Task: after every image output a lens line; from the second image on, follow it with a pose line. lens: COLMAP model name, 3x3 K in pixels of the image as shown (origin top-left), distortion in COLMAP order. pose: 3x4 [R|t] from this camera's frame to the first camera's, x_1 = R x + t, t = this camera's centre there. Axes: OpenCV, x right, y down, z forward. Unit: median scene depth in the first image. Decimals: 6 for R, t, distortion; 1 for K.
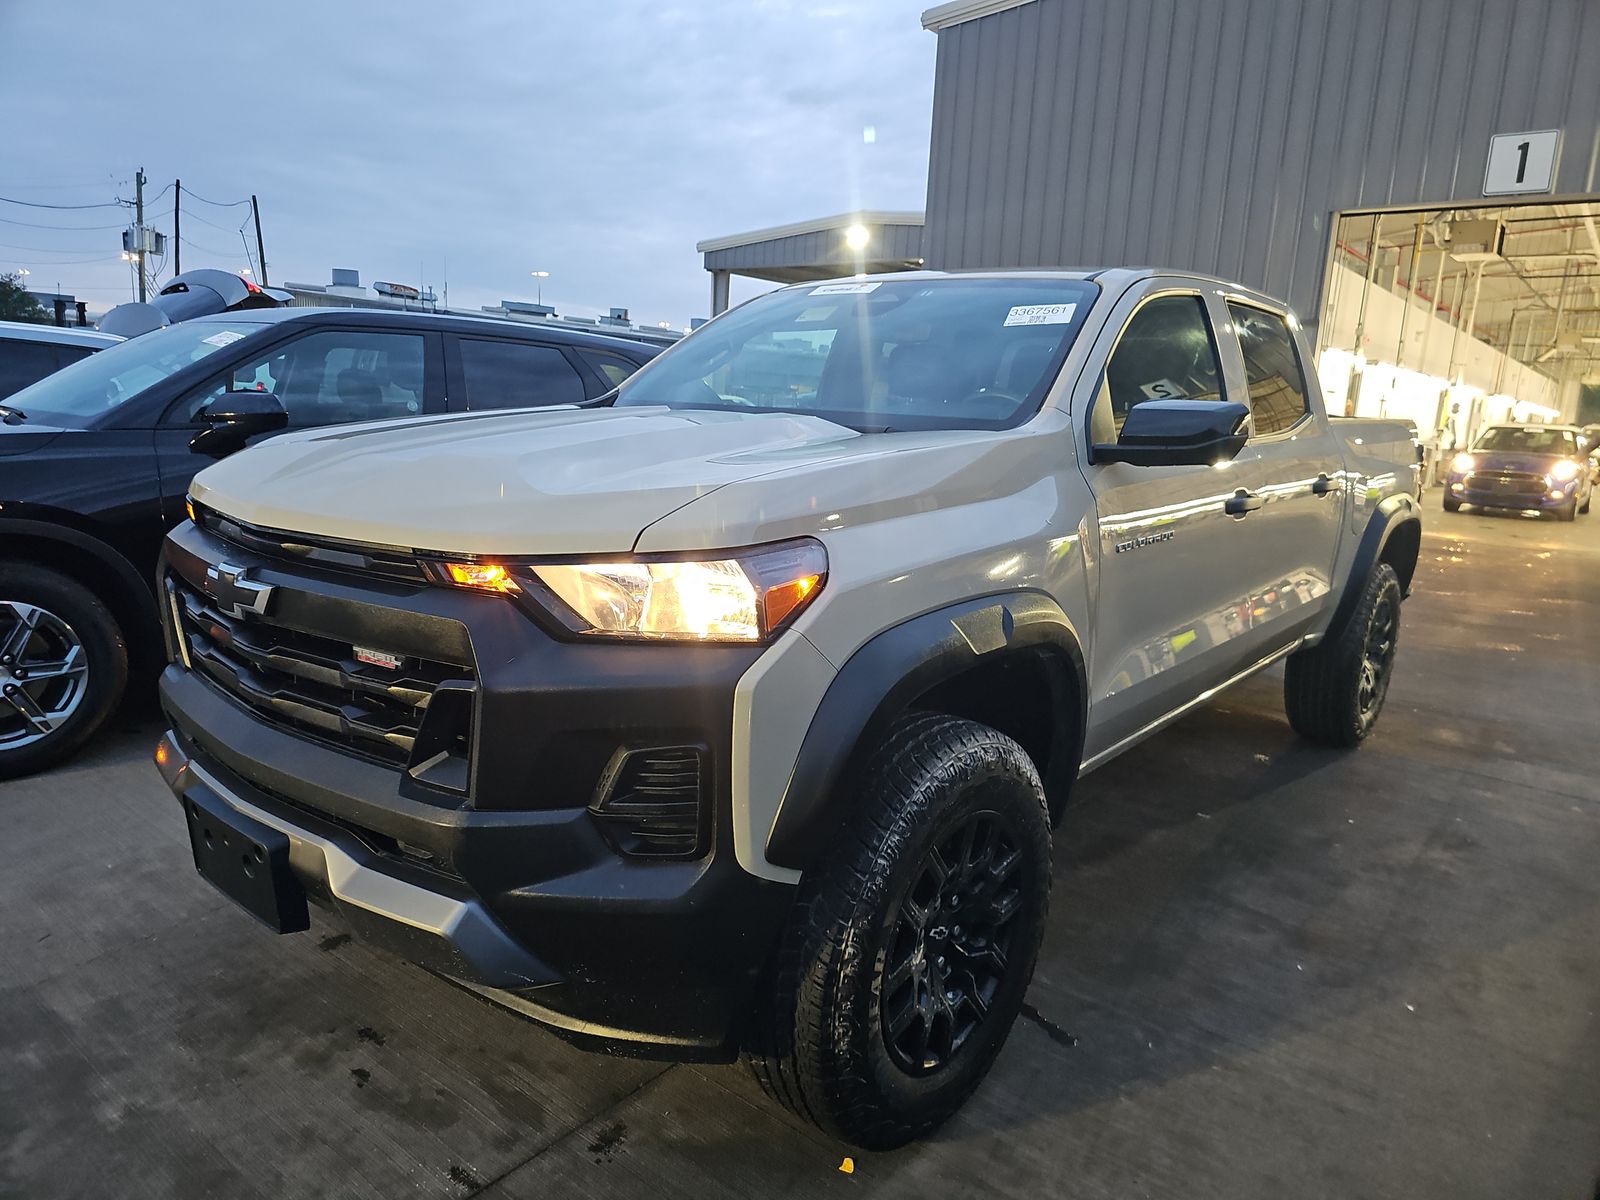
lens RADIAL K [[1070.8, 0, 802.9], [0, 1070.8, 607.4], [0, 0, 1]] dist [0.039830, -0.037415]
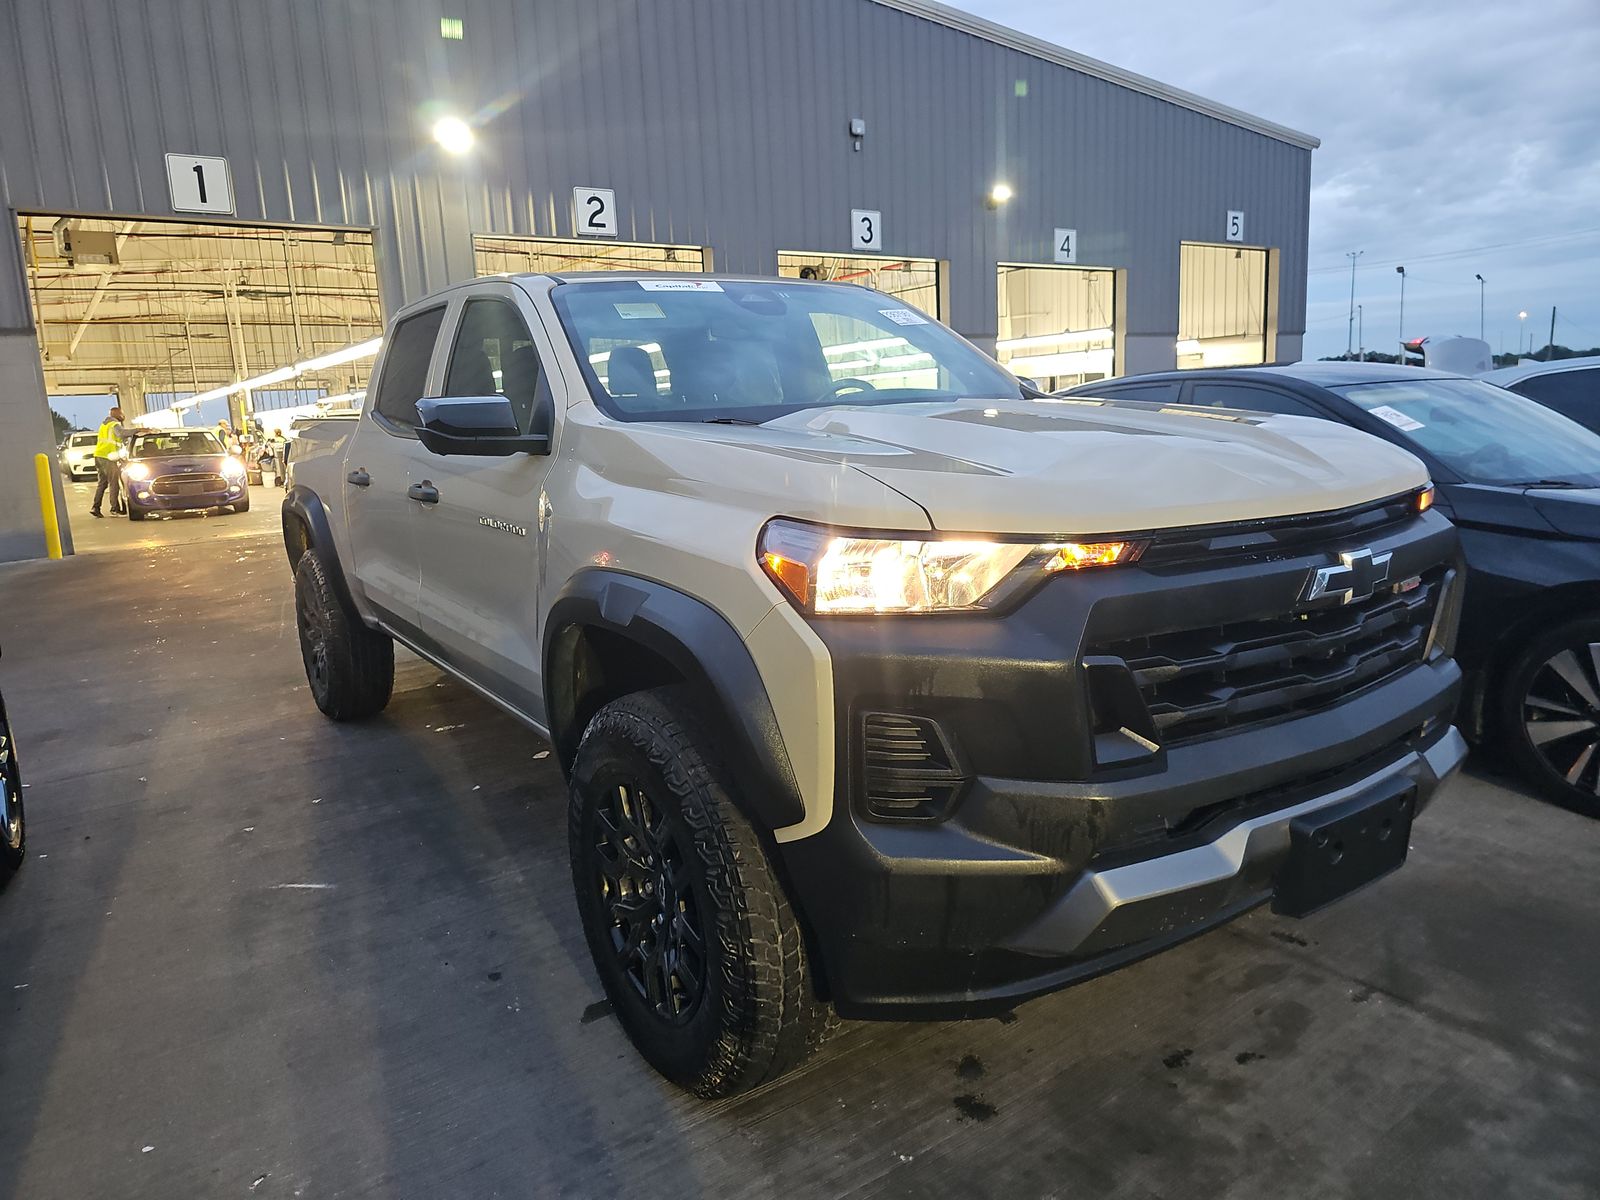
lens RADIAL K [[1065.4, 0, 793.6], [0, 1065.4, 591.1], [0, 0, 1]] dist [0.044767, -0.043287]
pose [[0.267589, -0.221350, 0.937763, -0.271616], [0.245074, 0.956882, 0.155932, -0.047971], [-0.931845, 0.188096, 0.310298, 0.199237]]
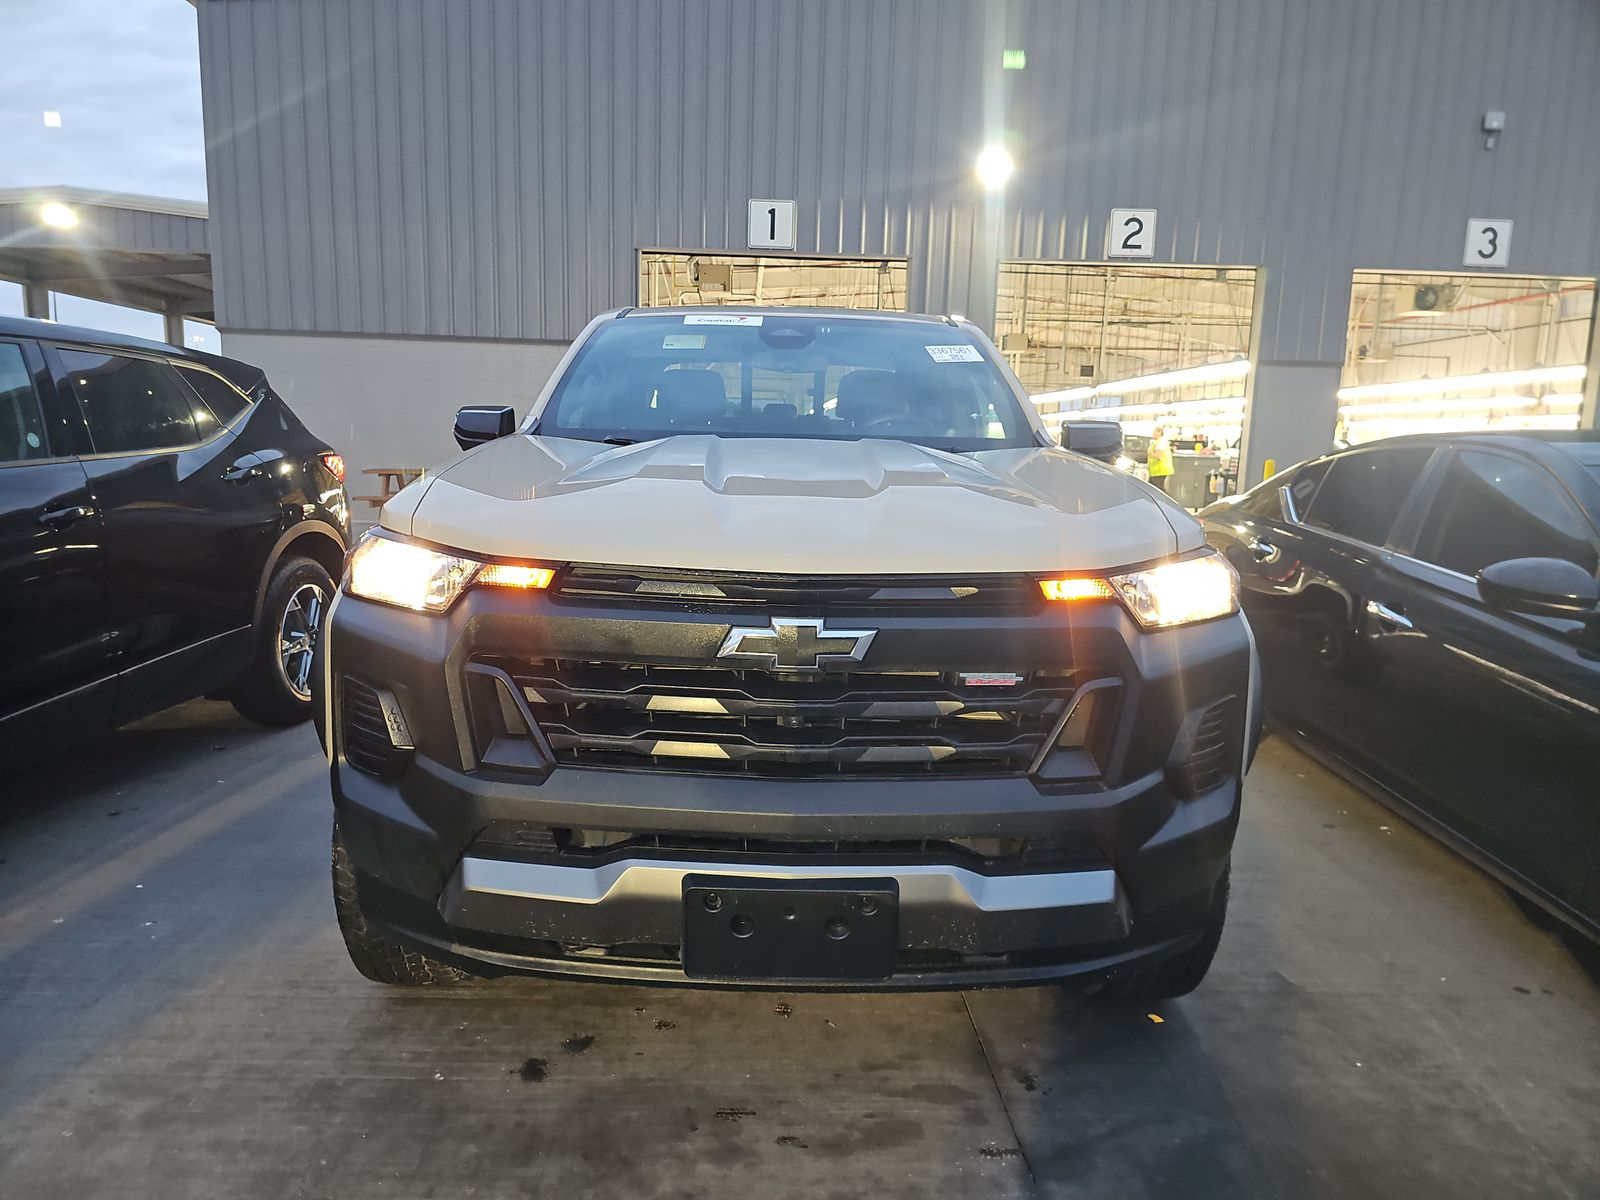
lens RADIAL K [[1068.5, 0, 784.6], [0, 1068.5, 602.8], [0, 0, 1]] dist [0.063175, -0.073543]
pose [[0.757615, -0.127498, 0.640128, -0.191849], [0.135849, 0.990060, 0.036414, -0.014604], [-0.638408, 0.059373, 0.767405, 0.048117]]
